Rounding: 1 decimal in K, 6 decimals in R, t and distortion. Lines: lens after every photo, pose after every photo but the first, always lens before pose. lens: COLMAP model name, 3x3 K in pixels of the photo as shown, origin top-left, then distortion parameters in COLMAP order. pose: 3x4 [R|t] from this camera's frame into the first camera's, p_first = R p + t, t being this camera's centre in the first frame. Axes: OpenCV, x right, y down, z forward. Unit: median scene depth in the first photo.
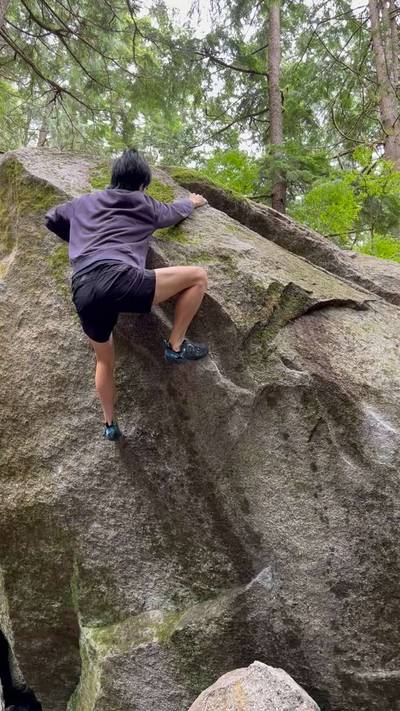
lens RADIAL K [[603.6, 0, 198.7], [0, 603.6, 353.7], [0, 0, 1]] dist [0.082465, -0.112676]
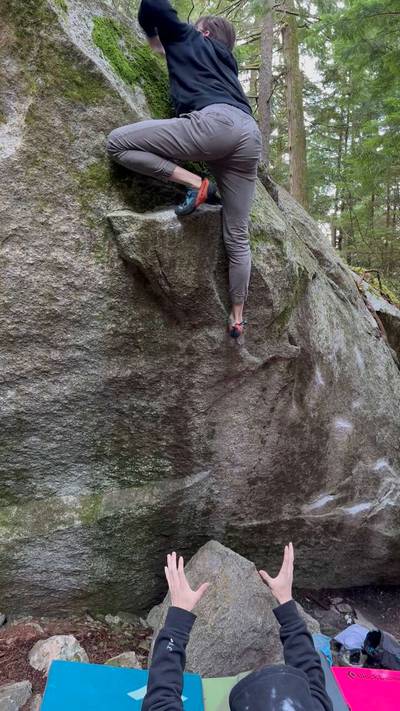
lens RADIAL K [[603.6, 0, 199.2], [0, 603.6, 357.2], [0, 0, 1]] dist [0.154225, -0.247230]
pose [[0.703208, -0.052786, 0.709022, -0.733140], [-0.305658, 0.877936, 0.368512, -0.299911], [-0.641928, -0.475859, 0.601238, 0.336086]]
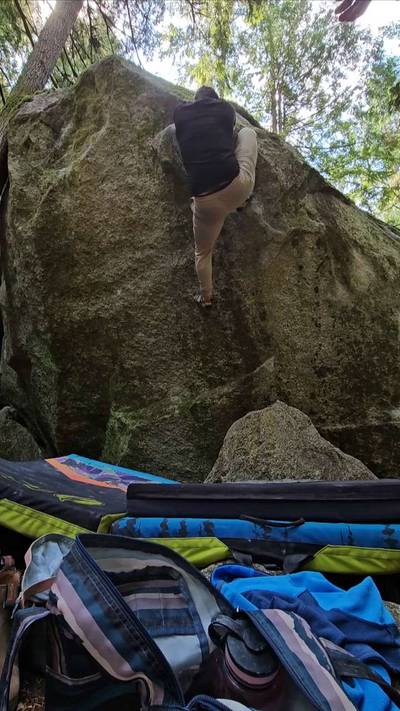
lens RADIAL K [[357.9, 0, 188.7], [0, 357.9, 352.3], [0, 0, 1]] dist [0.003983, -0.012101]
pose [[0.974440, 0.114380, 0.193347, -0.236961], [-0.122677, 0.991948, 0.031455, 0.310038], [-0.188192, -0.054370, 0.980626, 0.169465]]
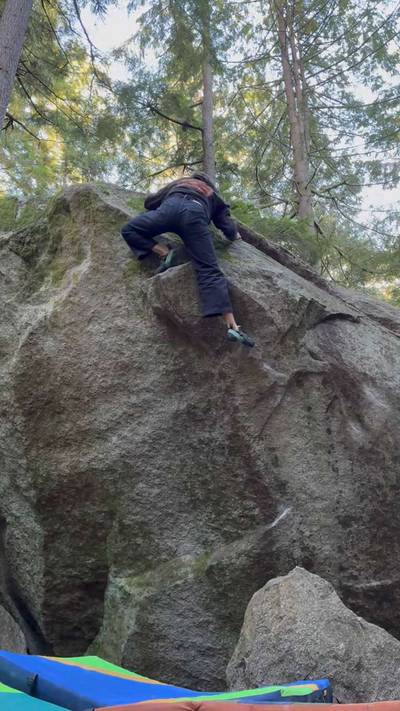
lens RADIAL K [[595.3, 0, 199.1], [0, 595.3, 354.3], [0, 0, 1]] dist [0.182613, -0.333267]
pose [[0.982258, 0.050356, 0.180649, -0.316039], [-0.038297, 0.996837, -0.069635, 0.105402], [-0.183584, 0.061481, 0.981080, -0.265038]]
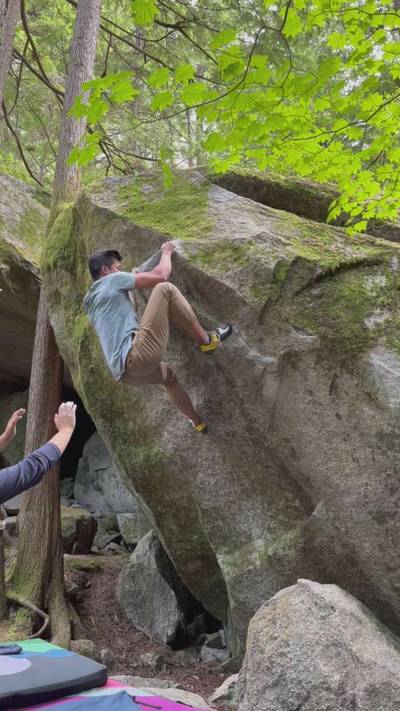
lens RADIAL K [[587.1, 0, 201.8], [0, 587.1, 353.6], [0, 0, 1]] dist [0.053949, -0.063518]
pose [[0.923811, -0.151283, -0.351691, 0.318410], [0.186851, 0.979942, 0.069282, -0.046115], [0.334156, -0.129717, 0.933549, -0.089331]]
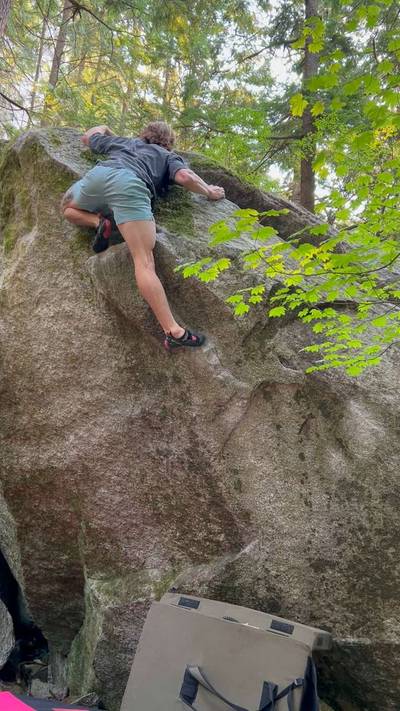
lens RADIAL K [[640.0, 0, 200.6], [0, 640.0, 353.9], [0, 0, 1]] dist [0.140847, -0.318990]
pose [[0.998242, 0.053228, -0.026059, 0.024191], [-0.050337, 0.993587, 0.101248, -0.094142], [0.031281, -0.099758, 0.994520, -0.127691]]
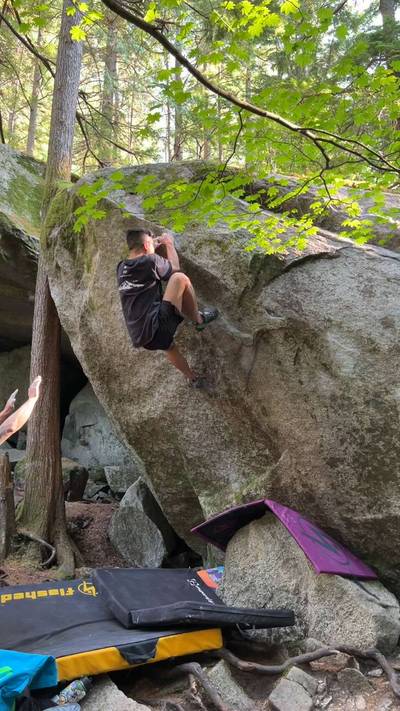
lens RADIAL K [[603.6, 0, 199.2], [0, 603.6, 357.2], [0, 0, 1]] dist [0.154225, -0.247230]
pose [[0.937195, -0.116767, -0.328681, 0.389001], [0.174653, 0.972761, 0.152419, -0.111528], [0.301931, -0.200252, 0.932061, -0.332780]]
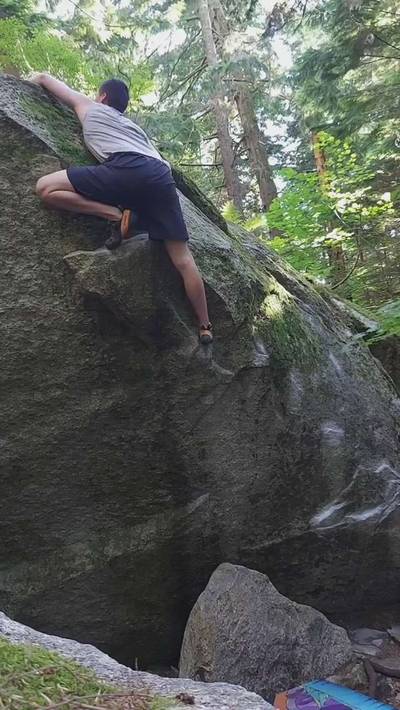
lens RADIAL K [[636.1, 0, 197.3], [0, 636.1, 357.1], [0, 0, 1]] dist [0.147574, -0.334869]
pose [[0.706814, -0.089287, 0.701742, -0.775192], [-0.135721, 0.956457, 0.258398, -0.259981], [-0.694257, -0.277881, 0.663919, 0.176130]]
